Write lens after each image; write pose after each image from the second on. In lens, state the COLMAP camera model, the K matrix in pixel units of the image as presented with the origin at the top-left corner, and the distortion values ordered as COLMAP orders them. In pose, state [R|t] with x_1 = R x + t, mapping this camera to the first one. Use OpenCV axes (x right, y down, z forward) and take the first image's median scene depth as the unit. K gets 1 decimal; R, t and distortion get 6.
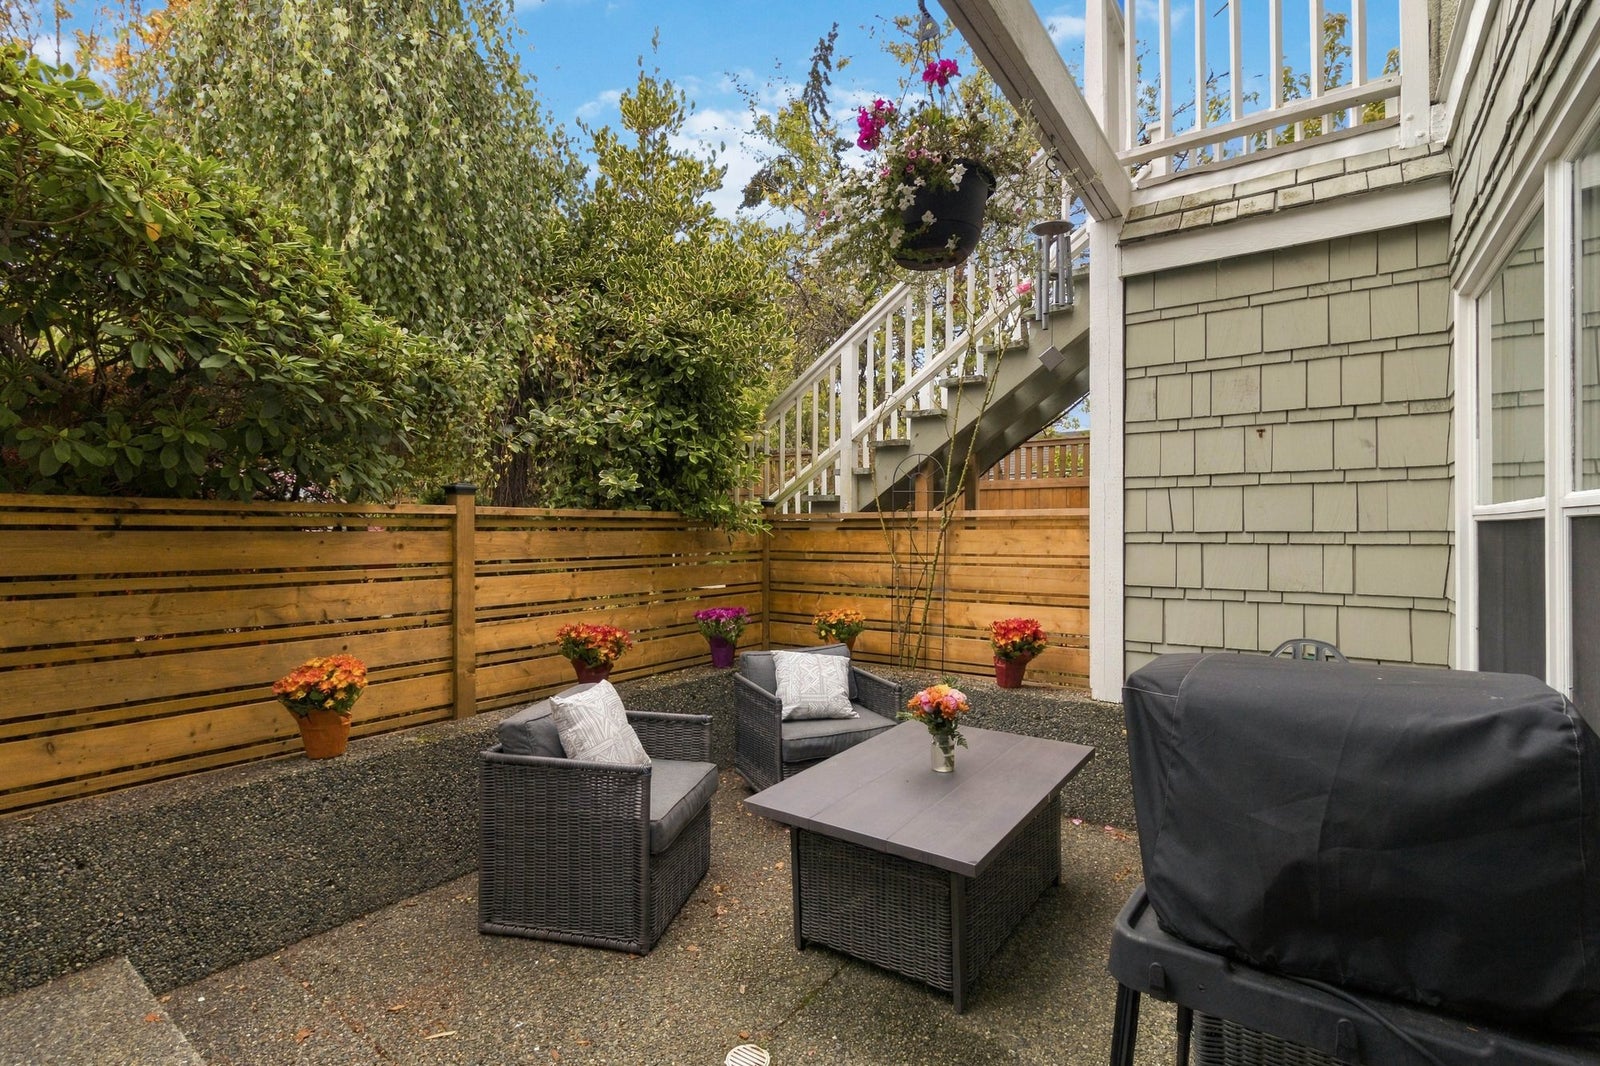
lens RADIAL K [[744.4, 0, 800.0], [0, 744.4, 533.0], [0, 0, 1]] dist [-0.000756, -0.000016]
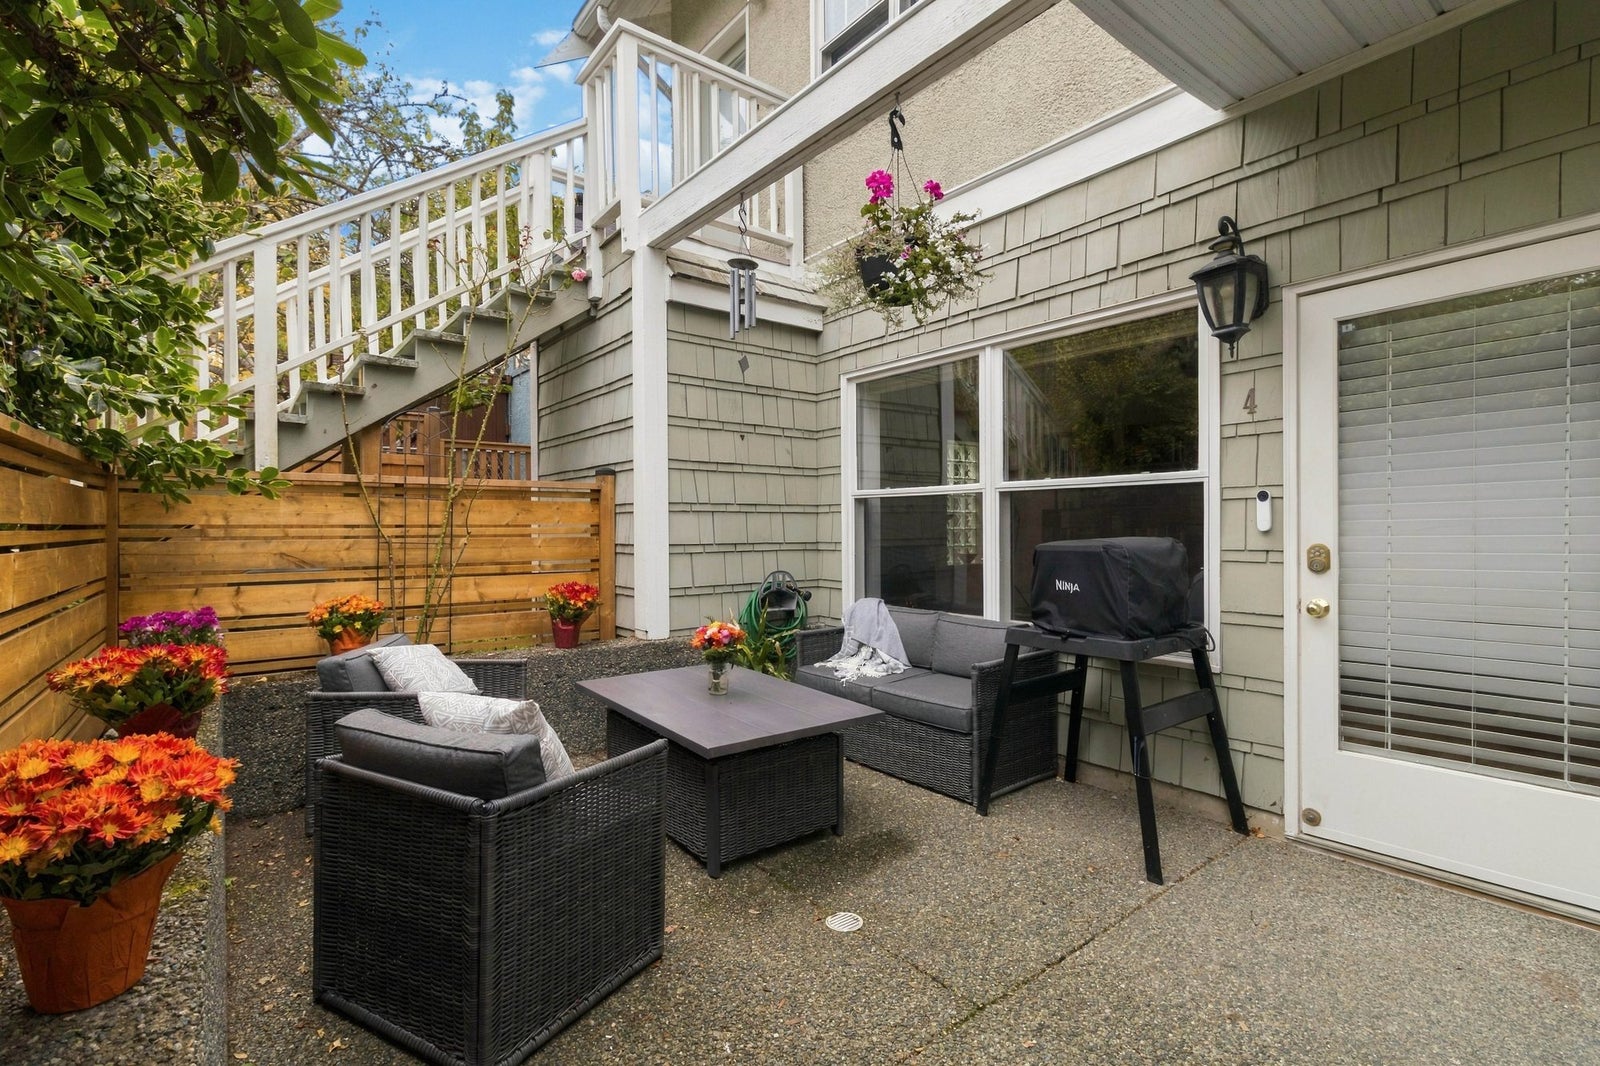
lens RADIAL K [[744.4, 0, 800.0], [0, 744.4, 533.0], [0, 0, 1]] dist [-0.000756, -0.000016]
pose [[0.294113, -0.007788, 0.955739, -0.774521], [0.005073, 0.999965, 0.006588, 0.047450], [-0.955757, 0.002911, 0.294142, 0.451174]]
